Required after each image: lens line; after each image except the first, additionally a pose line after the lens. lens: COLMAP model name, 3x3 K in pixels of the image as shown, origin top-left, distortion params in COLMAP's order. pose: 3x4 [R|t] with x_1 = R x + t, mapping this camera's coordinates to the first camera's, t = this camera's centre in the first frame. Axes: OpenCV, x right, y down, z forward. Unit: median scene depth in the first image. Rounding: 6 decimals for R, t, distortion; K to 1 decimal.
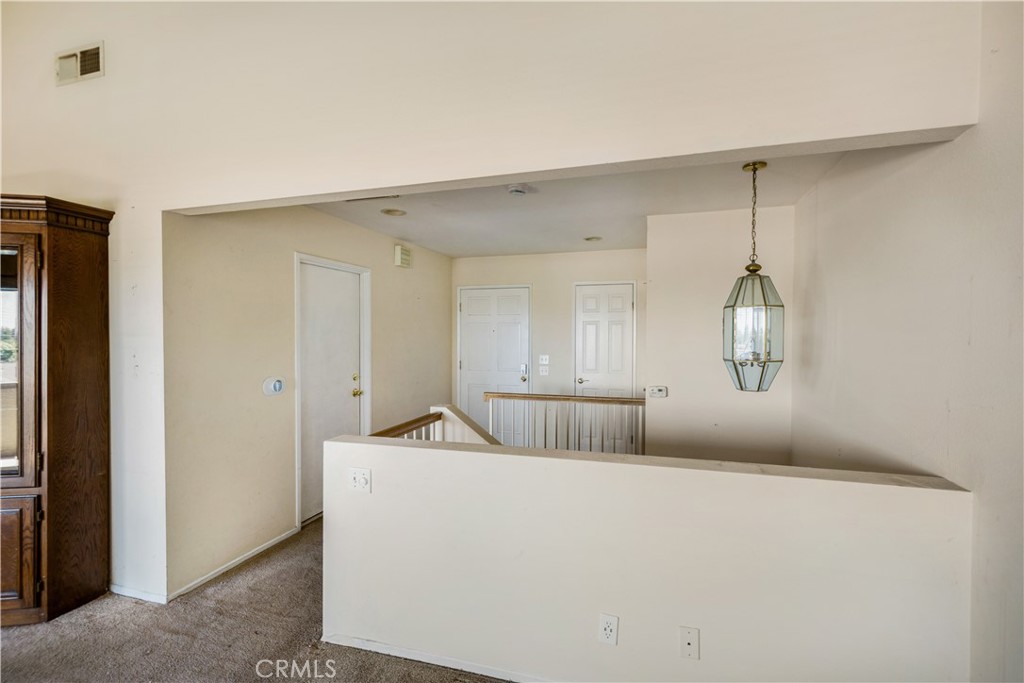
lens RADIAL K [[458.3, 0, 523.8], [0, 458.3, 348.0], [0, 0, 1]] dist [0.003093, 0.000246]
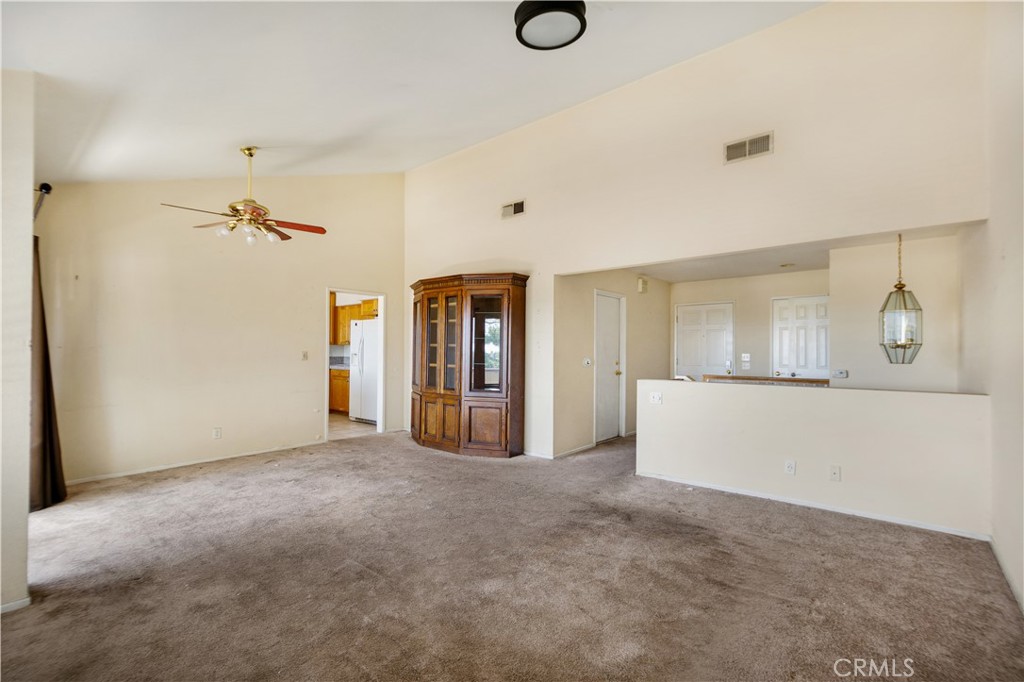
lens RADIAL K [[458.3, 0, 523.8], [0, 458.3, 347.5], [0, 0, 1]] dist [0.003093, 0.000246]
pose [[0.925963, -0.000322, -0.377615, -0.099641], [-0.014400, 0.999242, -0.036163, 0.111951], [0.377341, 0.038924, 0.925256, -0.940567]]
